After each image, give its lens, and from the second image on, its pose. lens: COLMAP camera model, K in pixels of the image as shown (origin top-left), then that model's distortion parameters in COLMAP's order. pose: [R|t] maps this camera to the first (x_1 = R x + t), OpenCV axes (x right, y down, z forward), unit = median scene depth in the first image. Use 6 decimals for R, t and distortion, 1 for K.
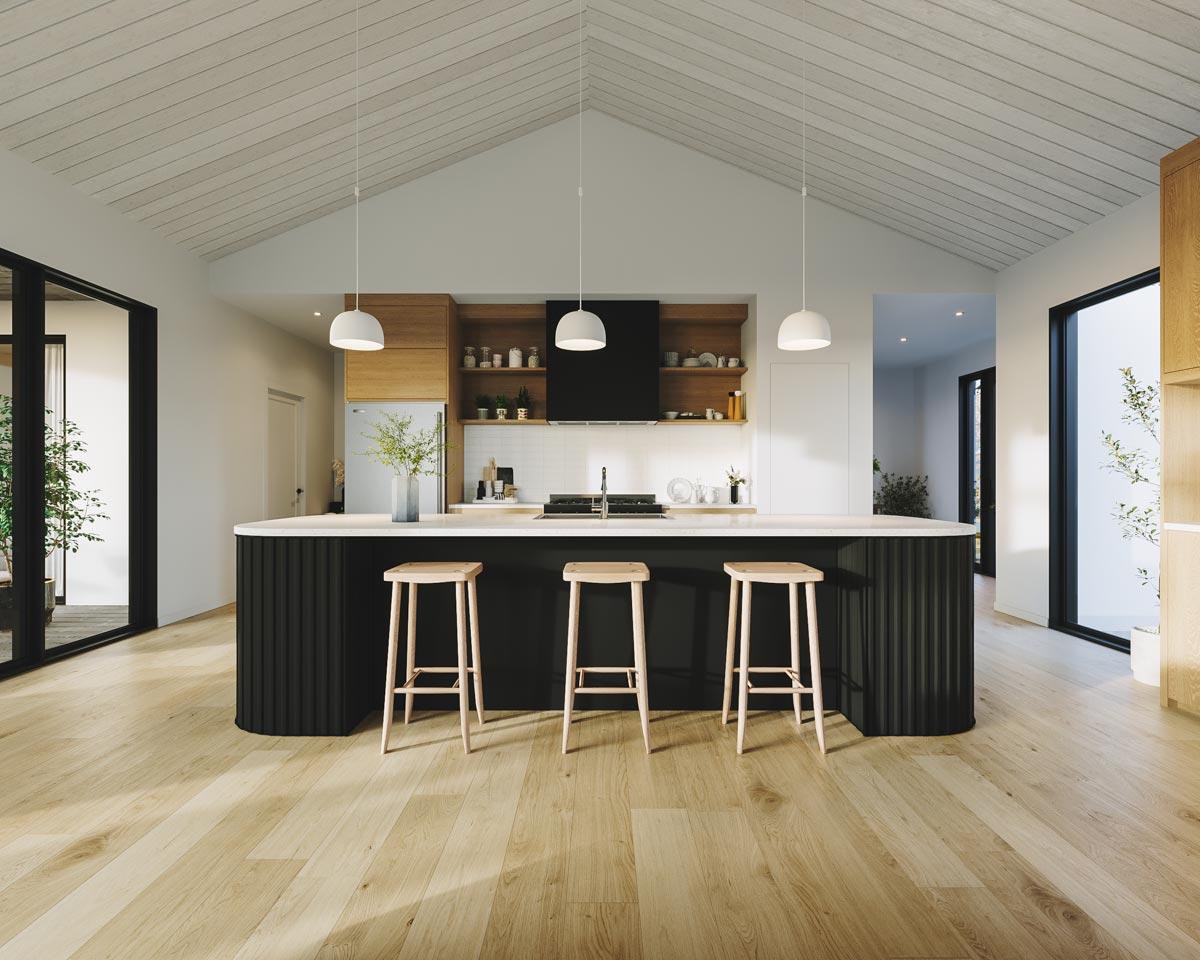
lens RADIAL K [[599.7, 0, 597.8], [0, 599.7, 475.8], [0, 0, 1]] dist [-0.001126, -0.000185]
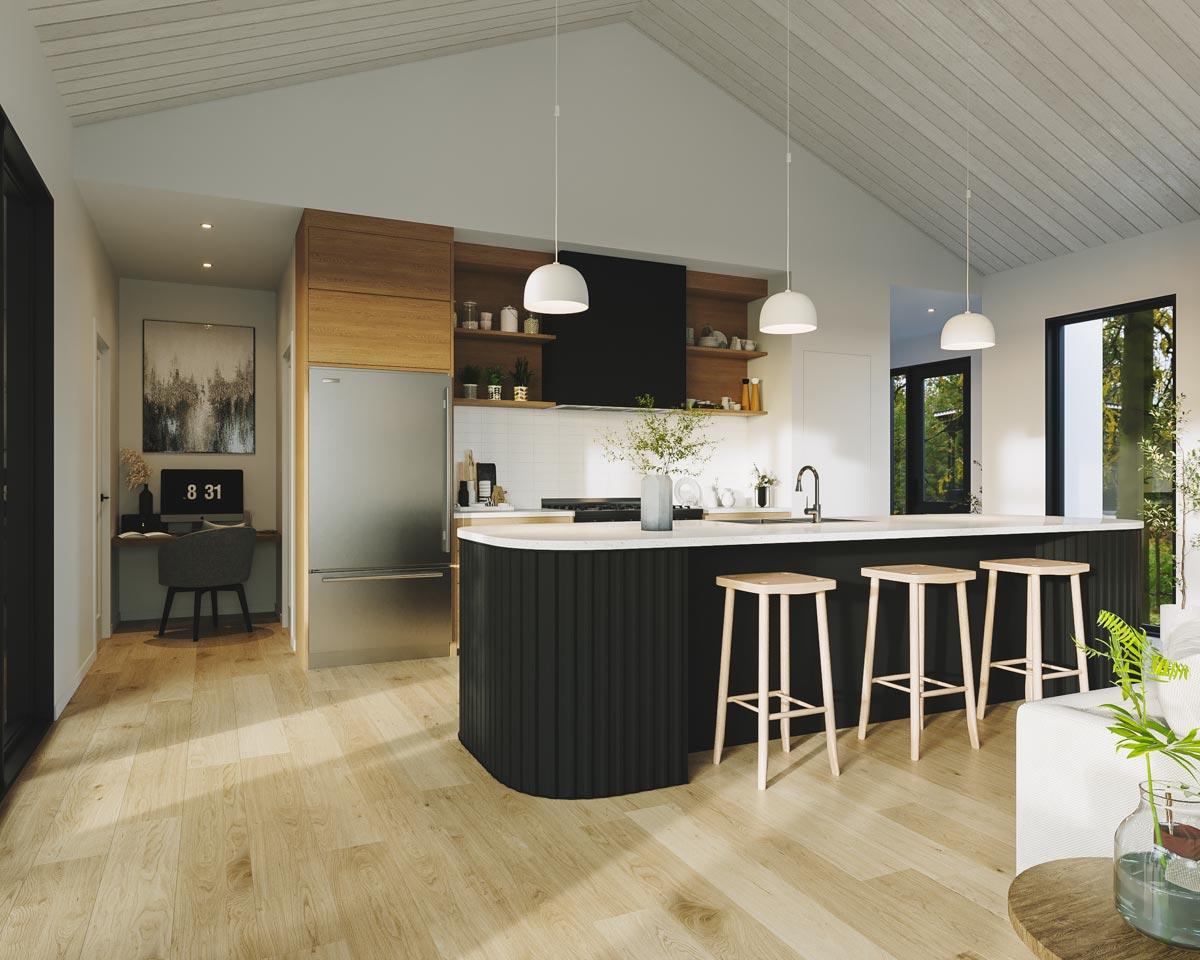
lens RADIAL K [[831.0, 0, 600.0], [0, 831.0, 480.0], [0, 0, 1]] dist [-0.003090, -0.003173]
pose [[0.905930, -0.000160, 0.423428, -0.491643], [-0.003144, 0.999970, 0.007104, -0.000895], [-0.423416, -0.007767, 0.905902, -0.002954]]
